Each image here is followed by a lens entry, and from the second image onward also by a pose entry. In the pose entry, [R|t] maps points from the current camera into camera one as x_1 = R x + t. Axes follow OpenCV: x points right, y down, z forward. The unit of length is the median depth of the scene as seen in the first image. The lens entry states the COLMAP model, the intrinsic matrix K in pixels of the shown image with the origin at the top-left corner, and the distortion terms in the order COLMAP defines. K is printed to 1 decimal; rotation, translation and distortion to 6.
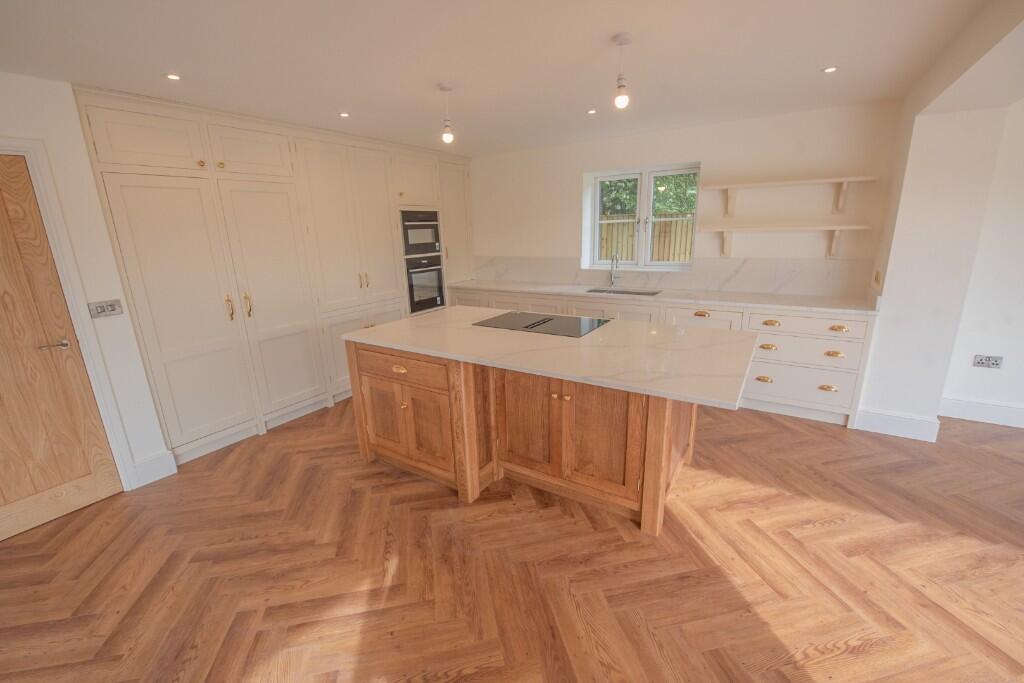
lens RADIAL K [[432.2, 0, 511.4], [0, 432.2, 338.4], [0, 0, 1]] dist [-0.000633, -0.000094]
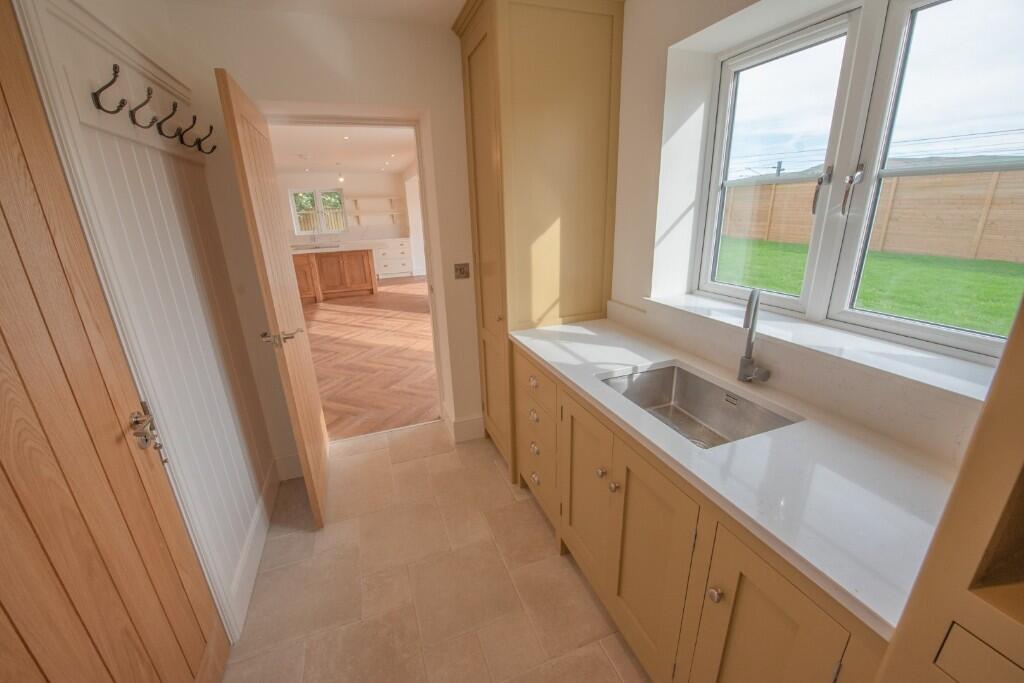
lens RADIAL K [[410.8, 0, 508.3], [0, 410.8, 342.7], [0, 0, 1]] dist [-0.000133, -0.000077]
pose [[0.610087, -0.241971, 0.754482, -1.229294], [0.213504, 0.967210, 0.137552, 0.422403], [-0.763027, 0.077166, 0.641744, -1.488095]]
